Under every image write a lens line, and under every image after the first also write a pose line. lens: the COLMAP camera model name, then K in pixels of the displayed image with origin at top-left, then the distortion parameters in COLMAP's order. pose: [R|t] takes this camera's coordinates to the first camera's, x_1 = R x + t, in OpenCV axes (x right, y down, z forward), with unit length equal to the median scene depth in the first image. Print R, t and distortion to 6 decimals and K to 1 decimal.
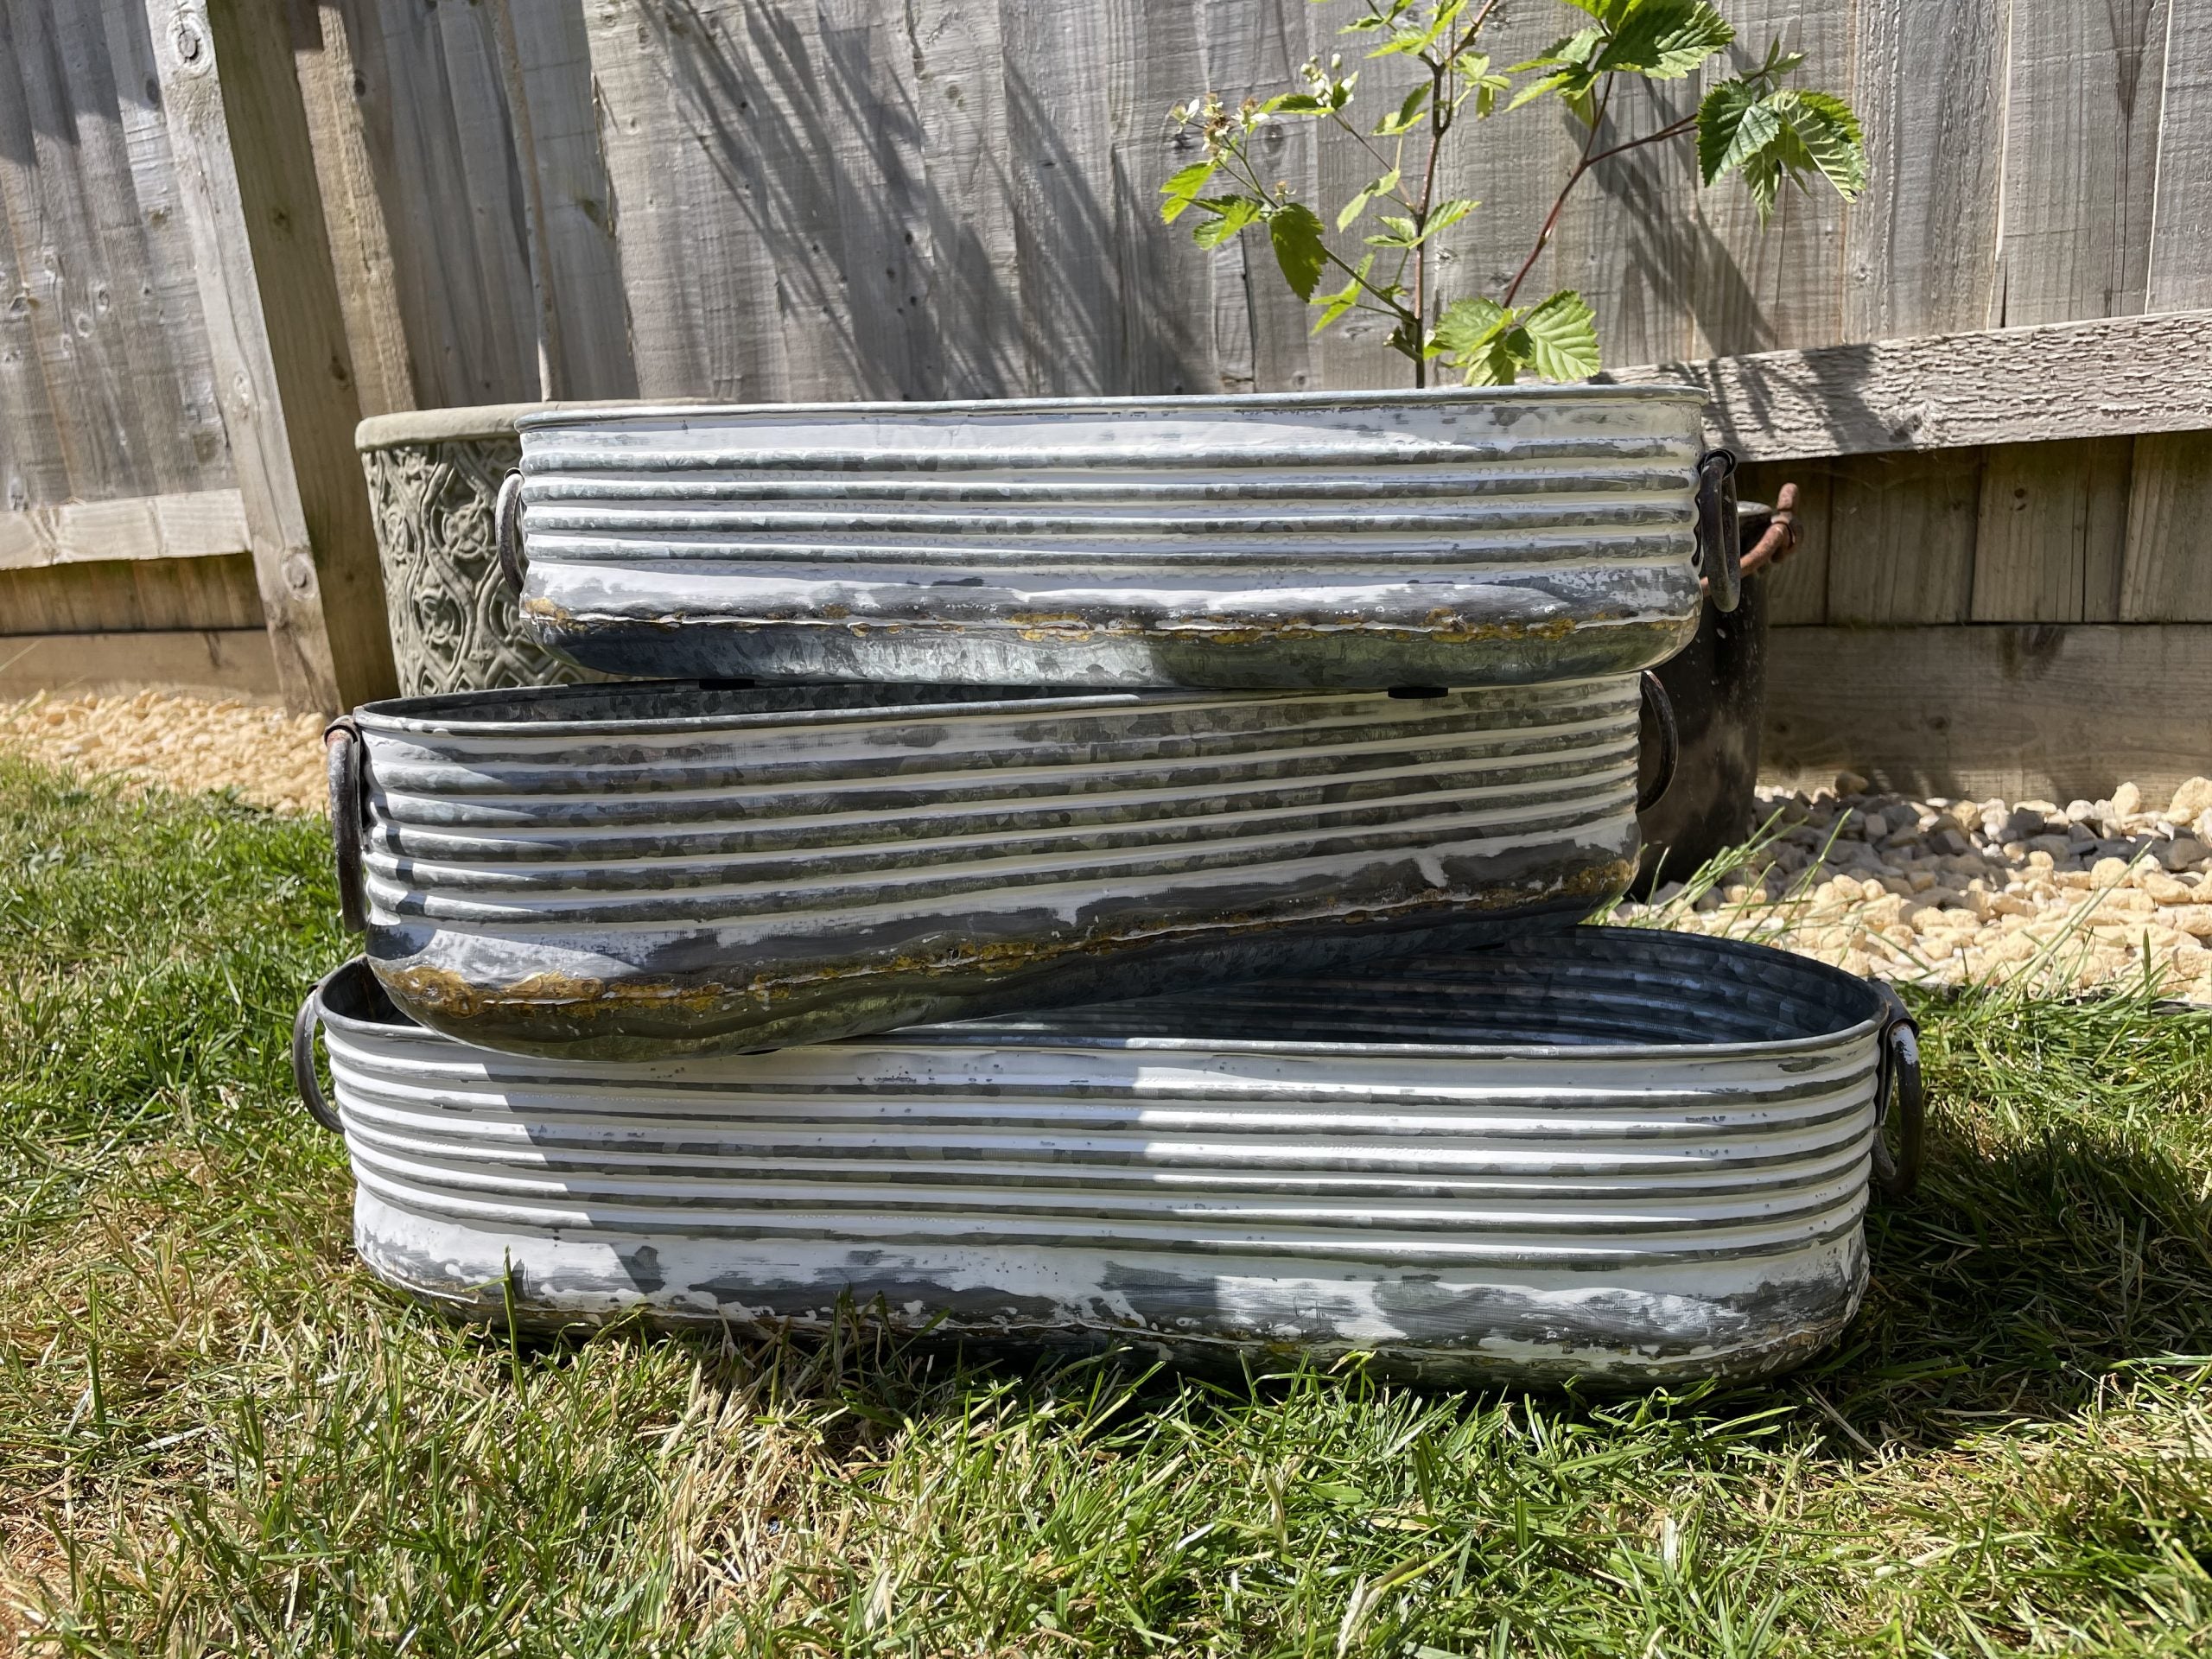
lens RADIAL K [[1692.5, 0, 1083.9], [0, 1692.5, 820.2], [0, 0, 1]] dist [0.095227, -0.125153]
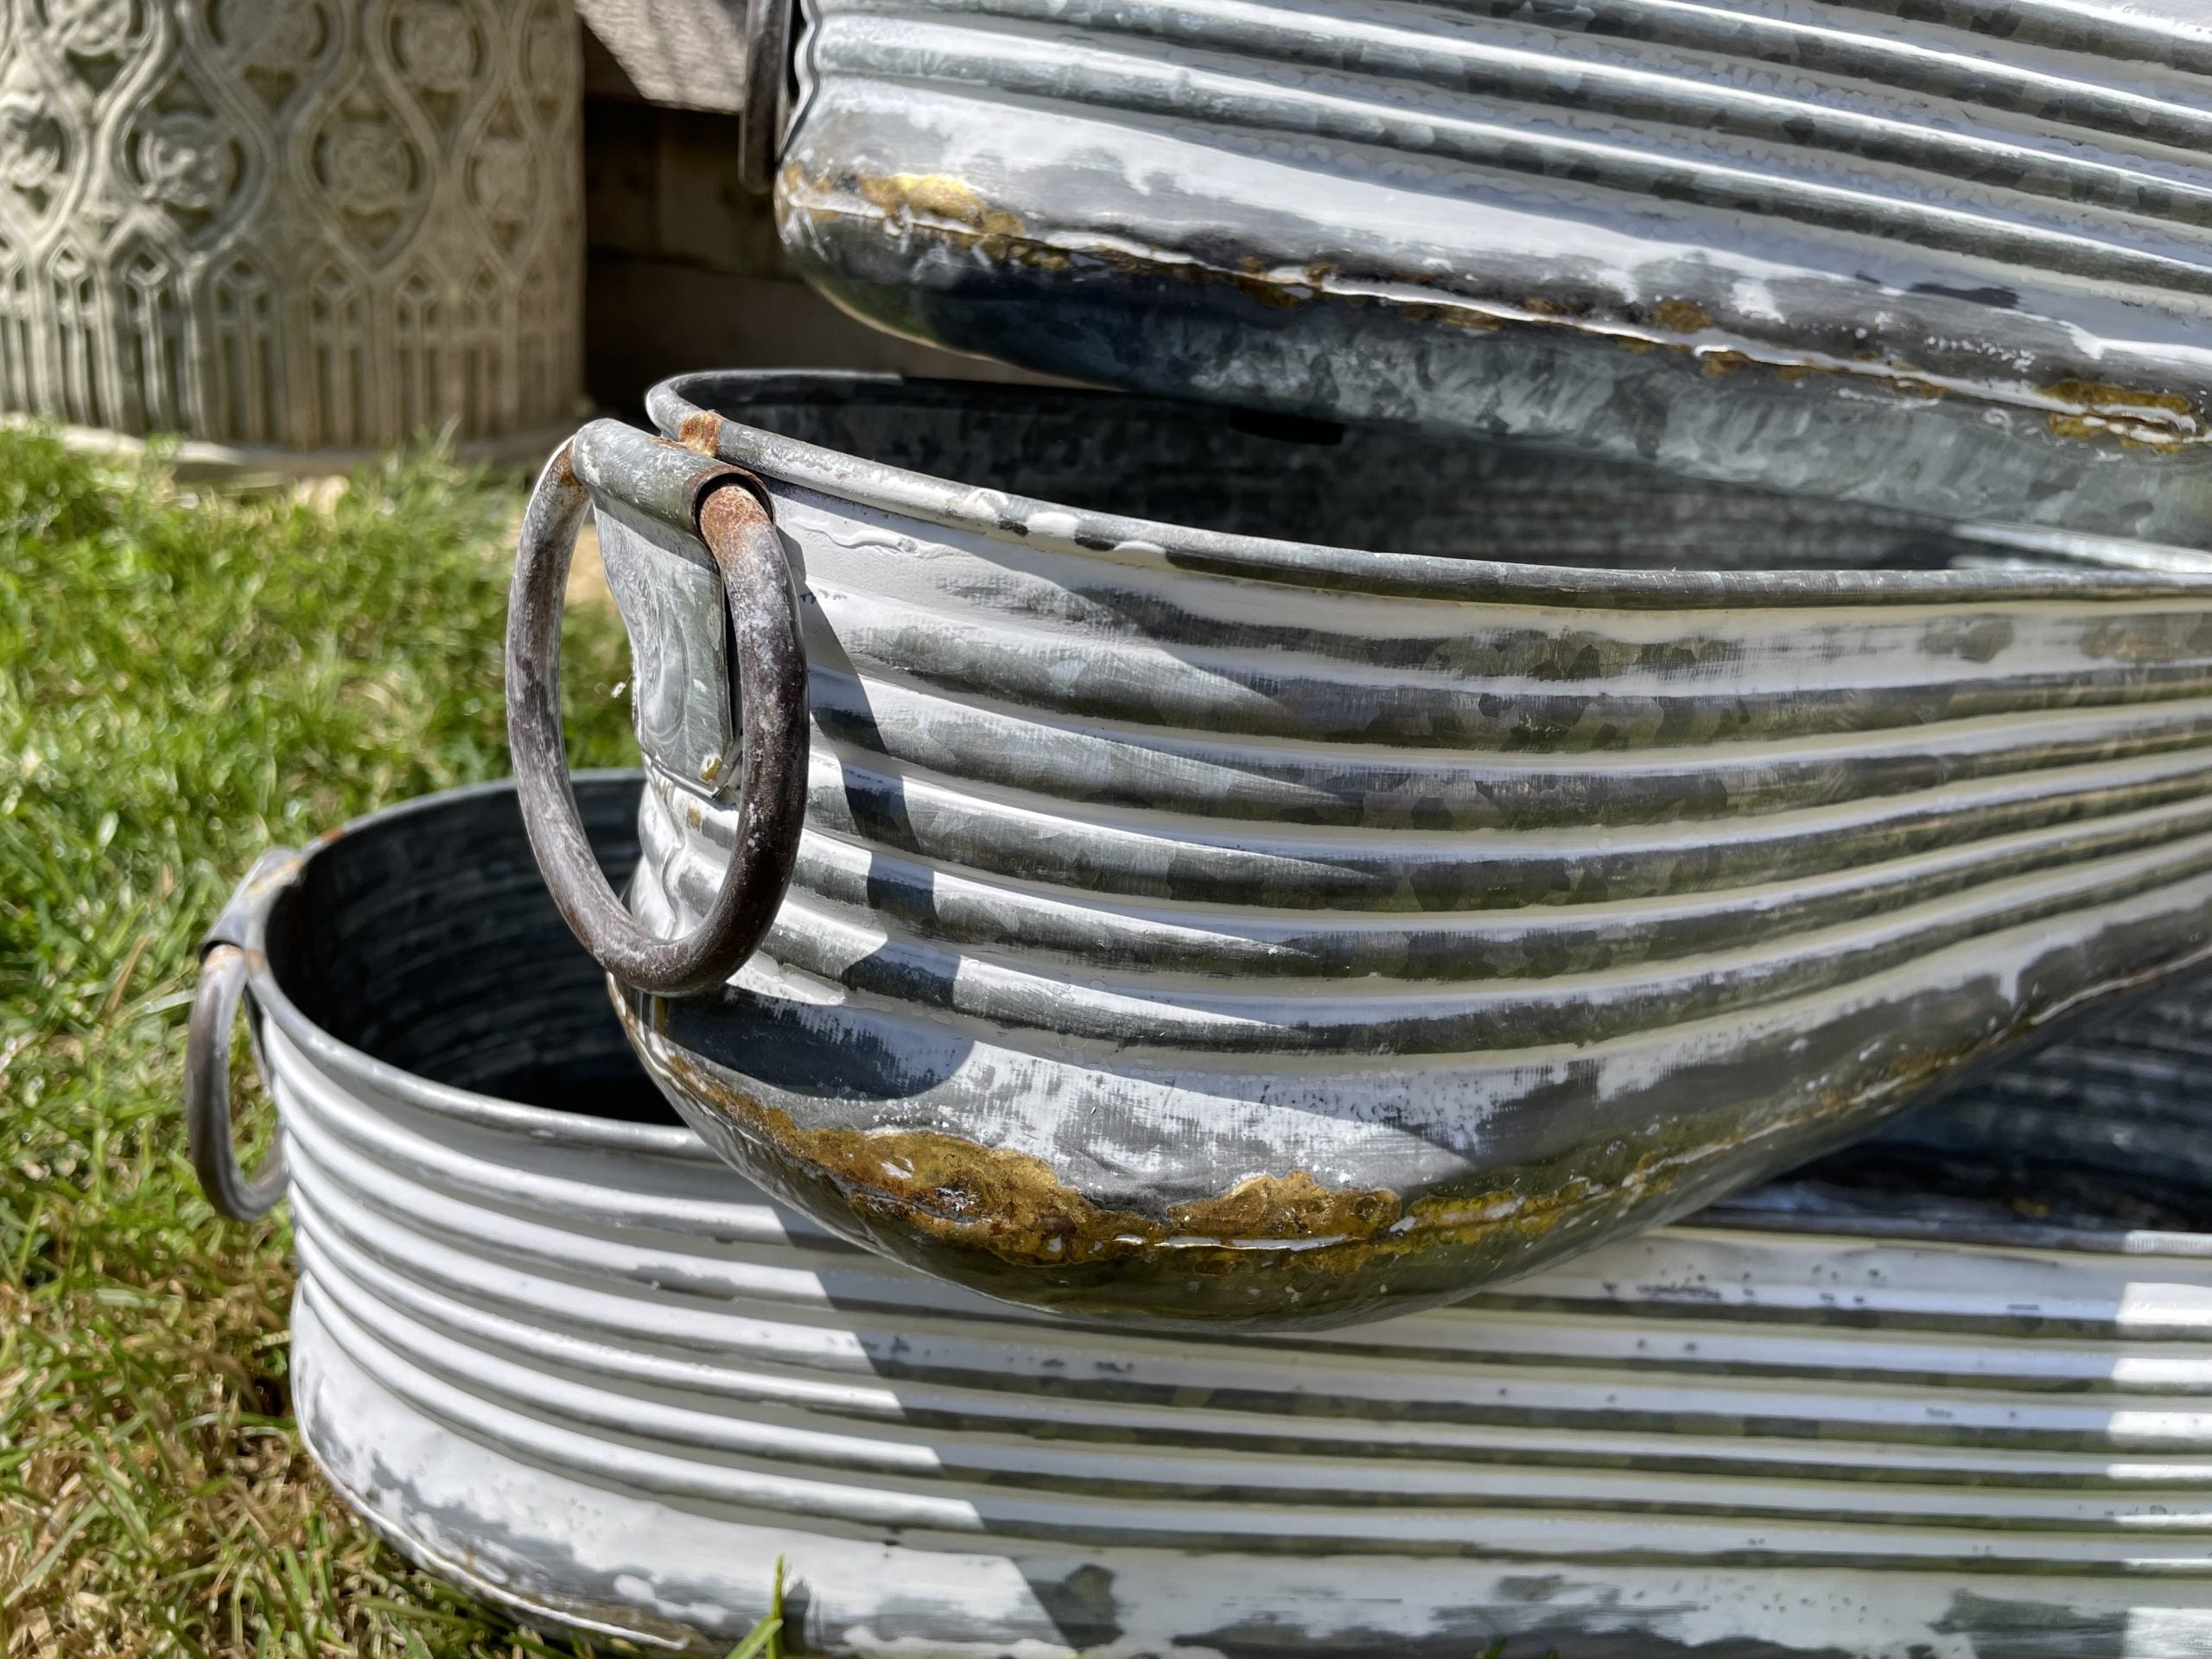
lens RADIAL K [[1725.6, 0, 1106.0], [0, 1725.6, 829.5], [0, 0, 1]] dist [0.094205, -0.150910]
pose [[0.952481, 0.058960, 0.298837, -0.430128], [-0.111926, 0.980198, 0.163351, -0.046738], [-0.283288, -0.189036, 0.940220, 0.577236]]
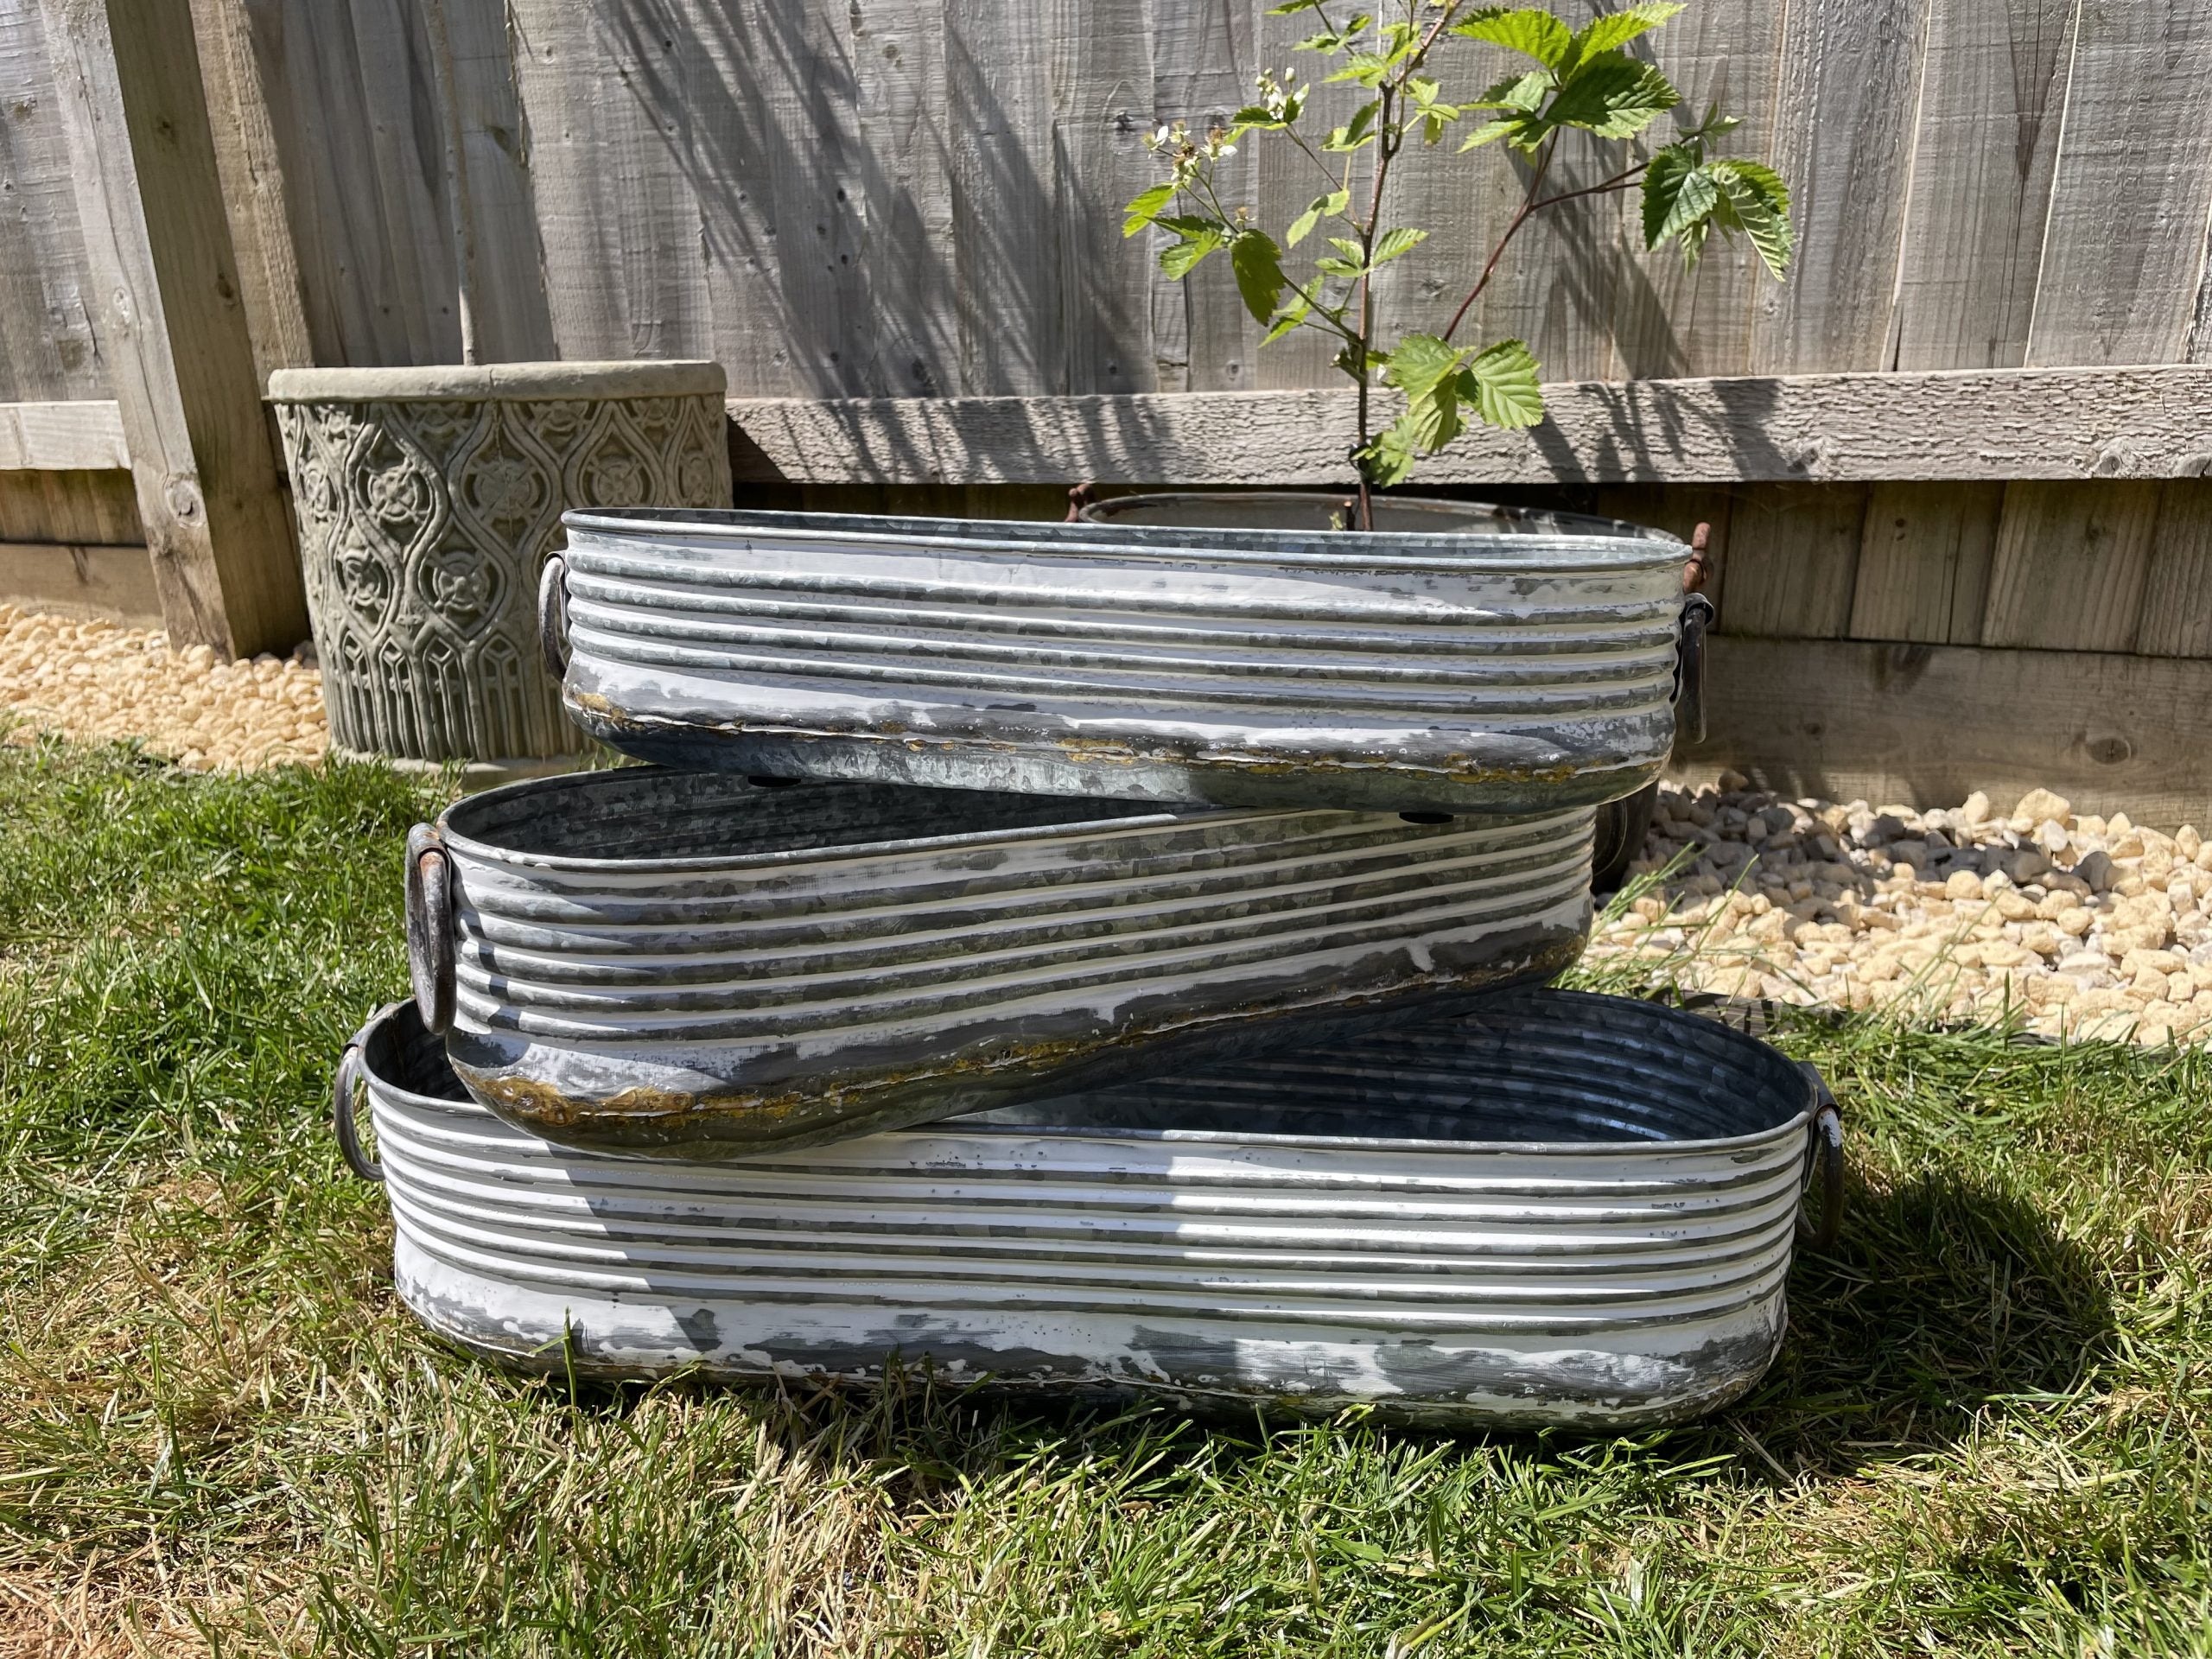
lens RADIAL K [[1687.8, 0, 1106.0], [0, 1687.8, 829.5], [0, 0, 1]] dist [0.095446, -0.127691]
pose [[0.995002, 0.014176, 0.098841, -0.117737], [-0.021573, 0.997012, 0.074178, -0.141516], [-0.097494, -0.075940, 0.992335, -0.070004]]
